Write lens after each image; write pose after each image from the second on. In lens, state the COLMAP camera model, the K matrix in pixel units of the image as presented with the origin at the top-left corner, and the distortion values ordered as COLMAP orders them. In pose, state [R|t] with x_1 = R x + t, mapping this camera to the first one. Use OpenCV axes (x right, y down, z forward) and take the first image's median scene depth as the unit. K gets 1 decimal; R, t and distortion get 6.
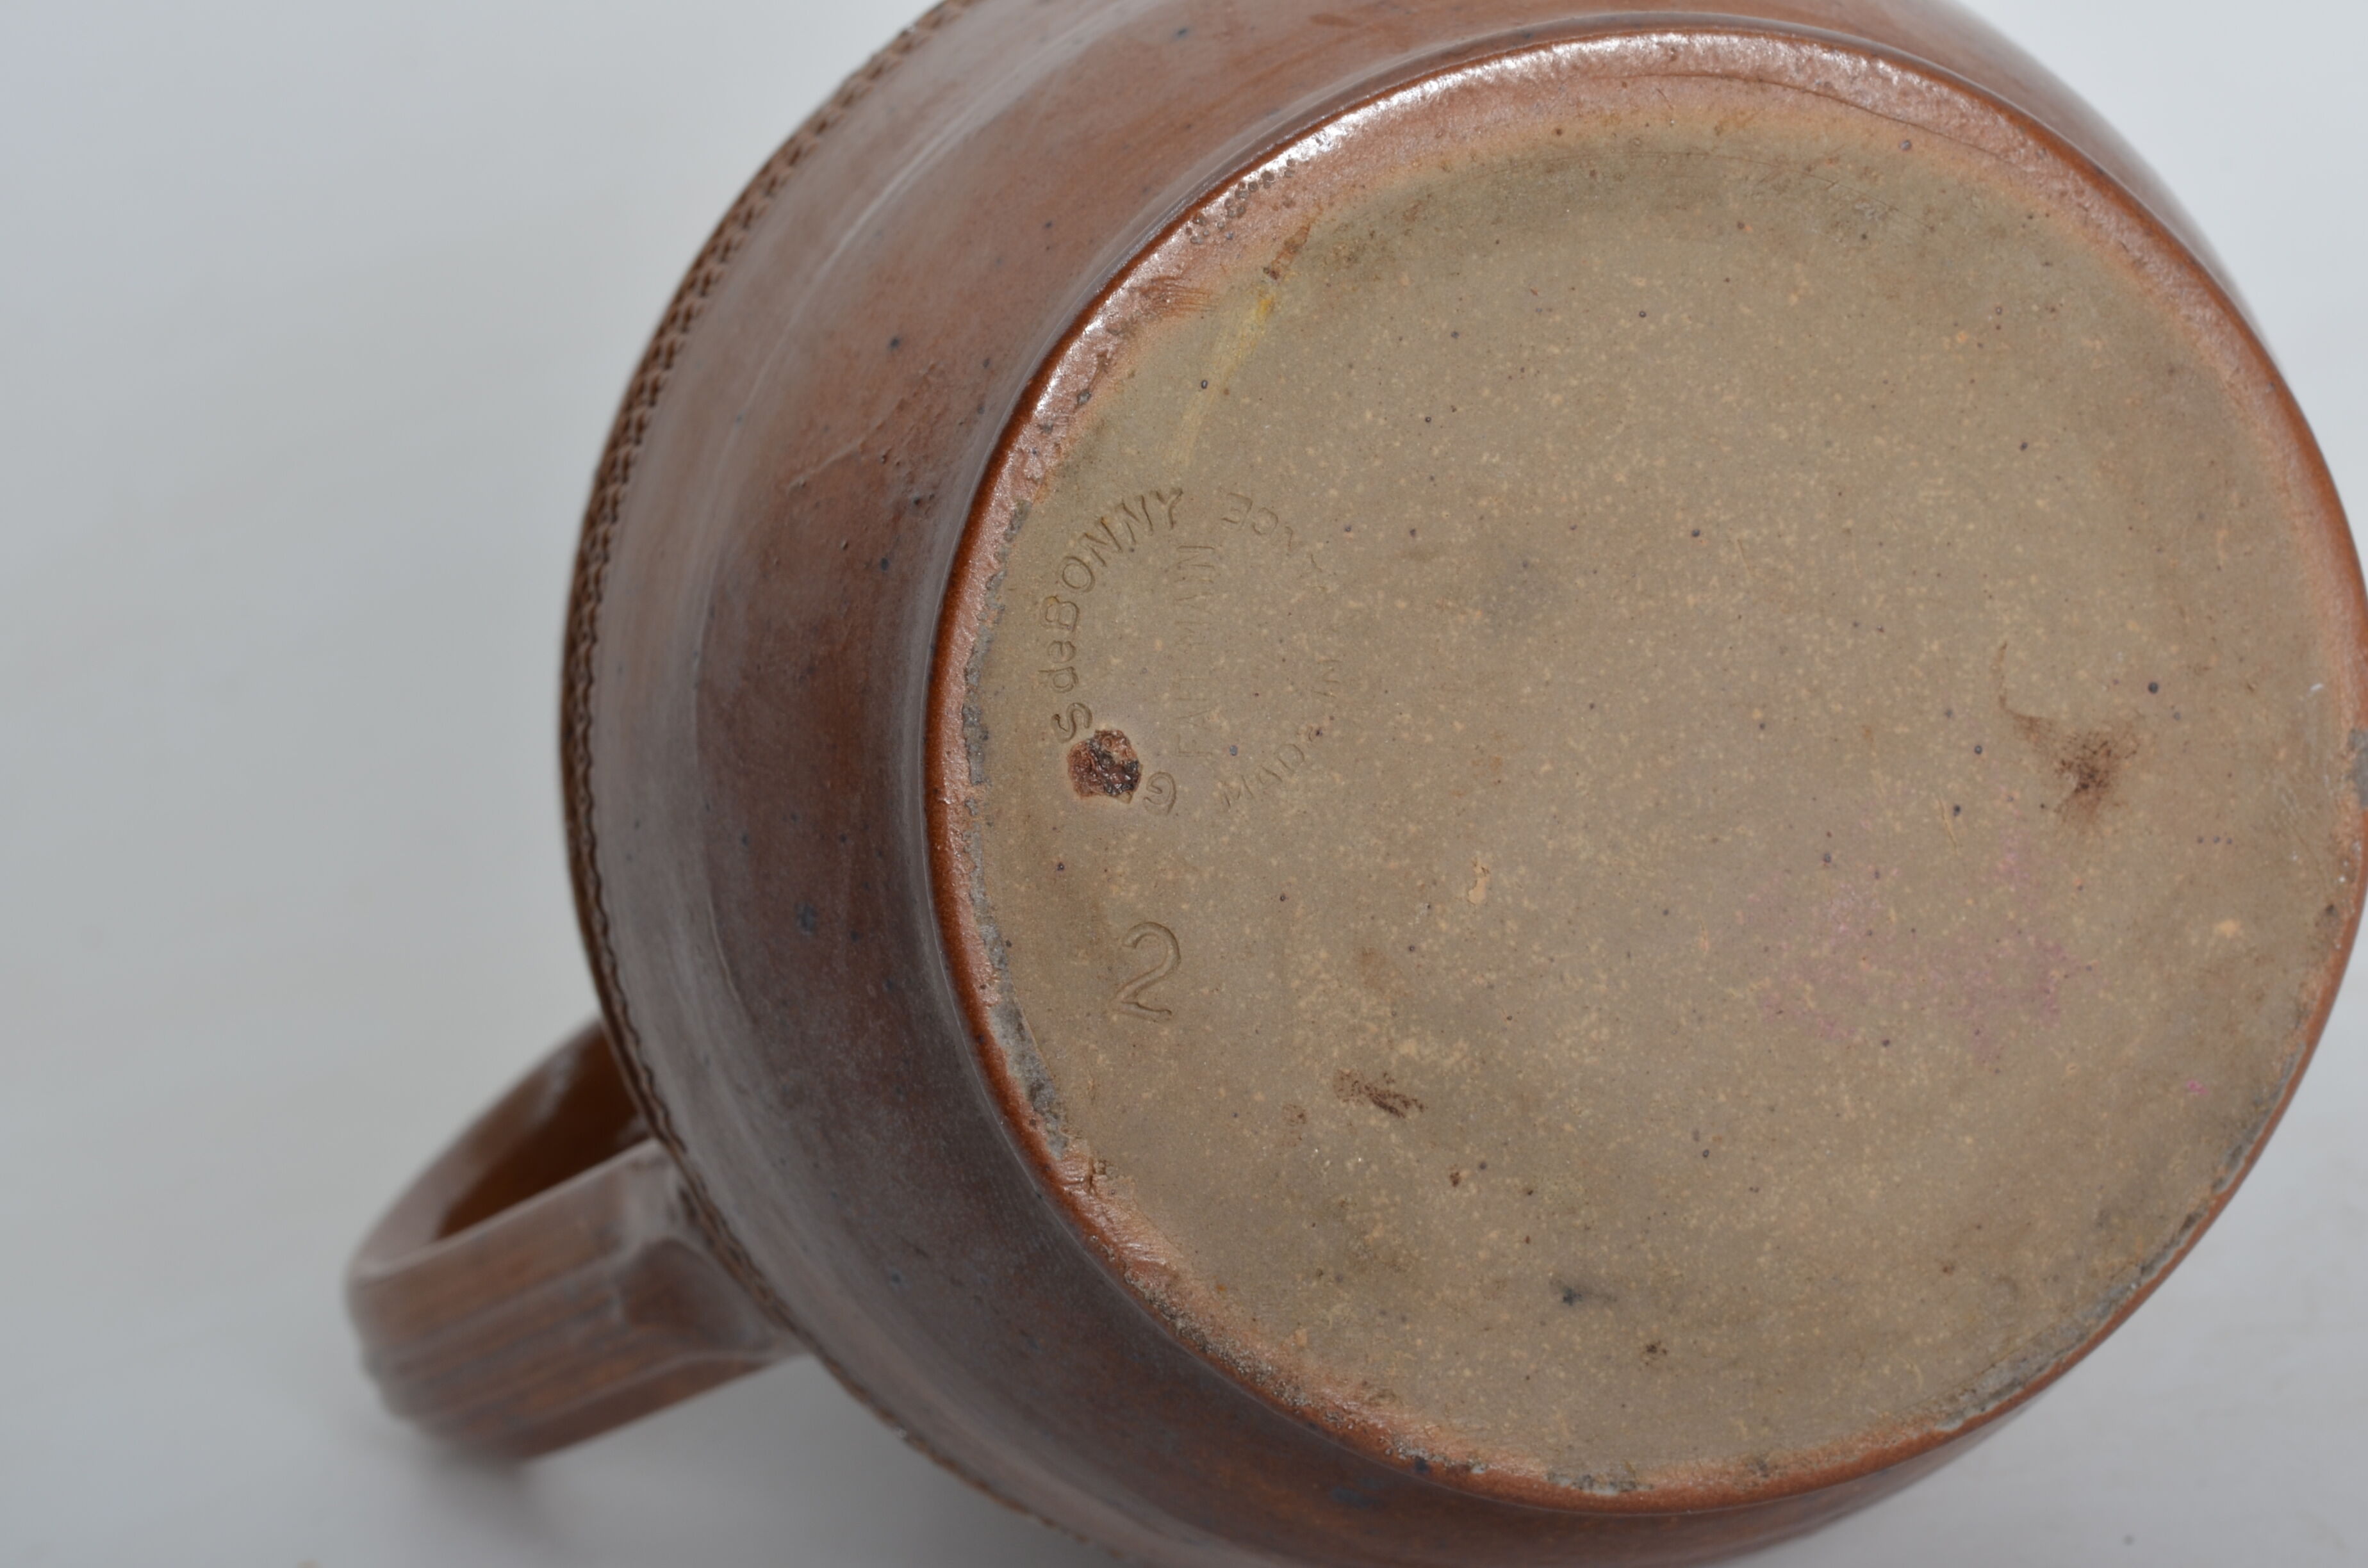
lens RADIAL K [[6122.1, 0, 1184.0], [0, 6122.1, 784.0], [0, 0, 1]] dist [-0.153481, -0.074921]
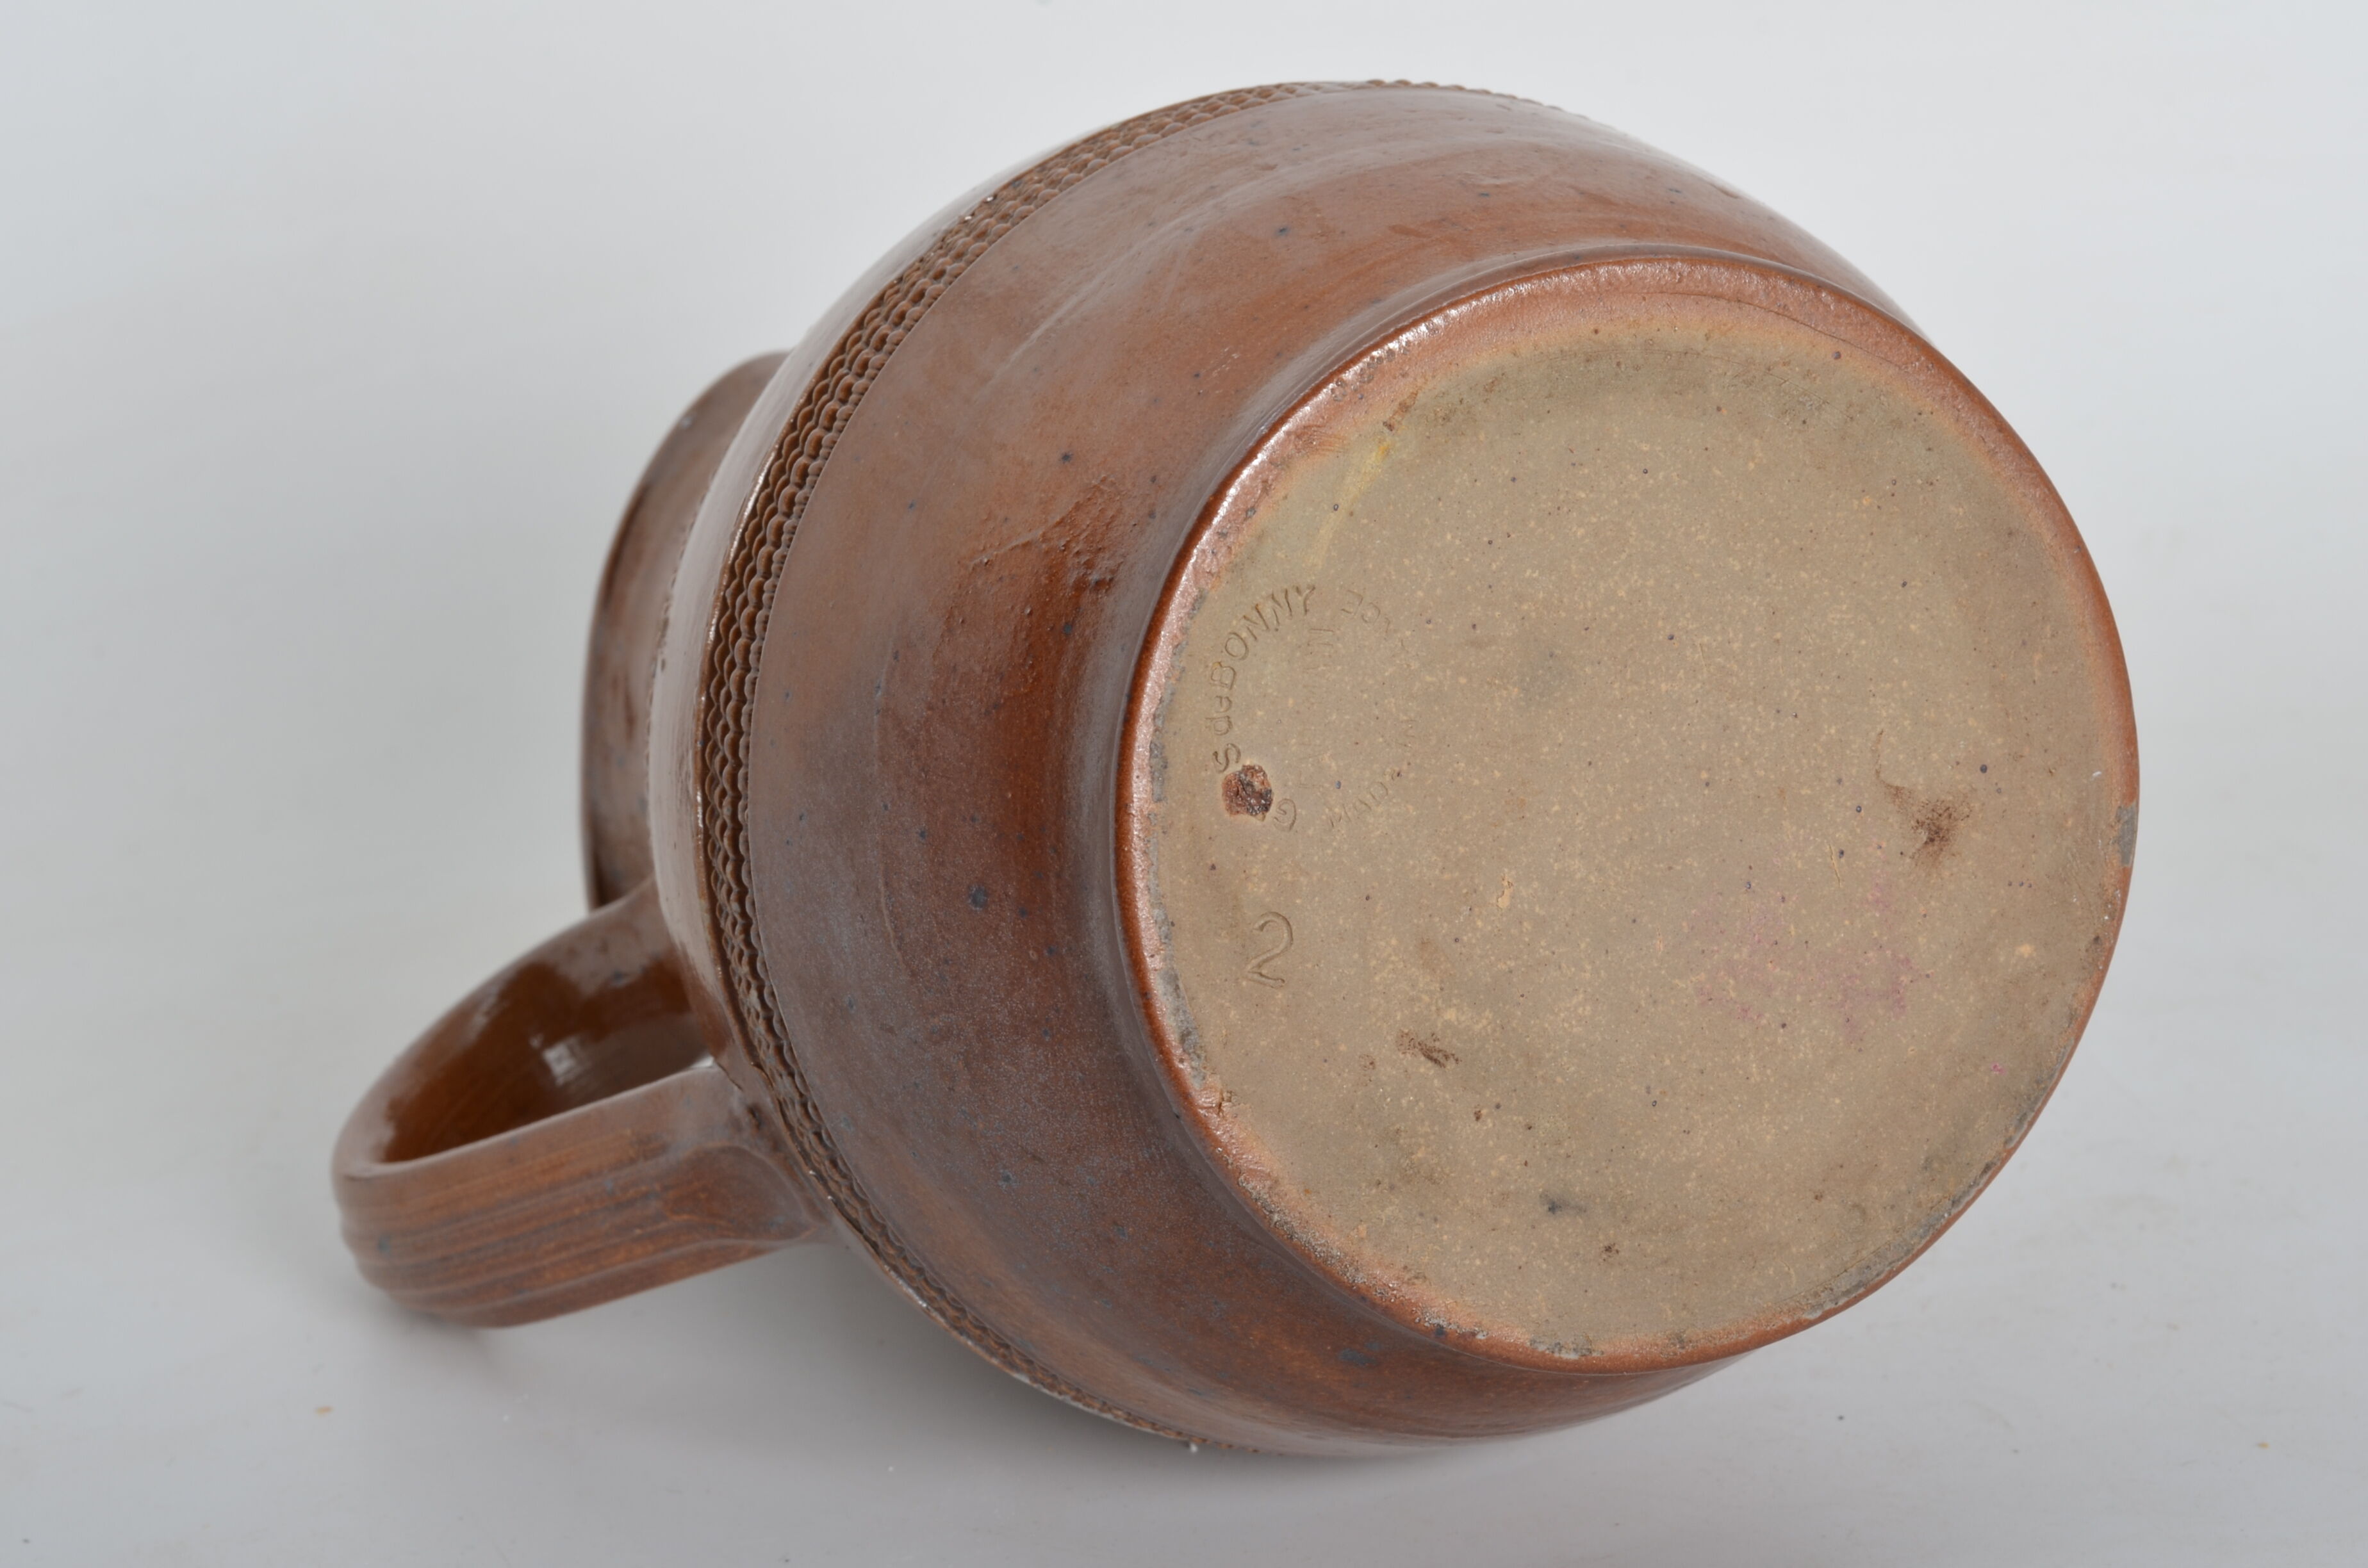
lens RADIAL K [[6122.1, 0, 1184.0], [0, 6122.1, 784.0], [0, 0, 1]] dist [-0.153481, -0.074921]
pose [[0.979494, 0.046767, 0.195970, -0.278936], [-0.046847, 0.998893, -0.004232, 0.001475], [-0.195951, -0.005035, 0.980601, -0.284115]]
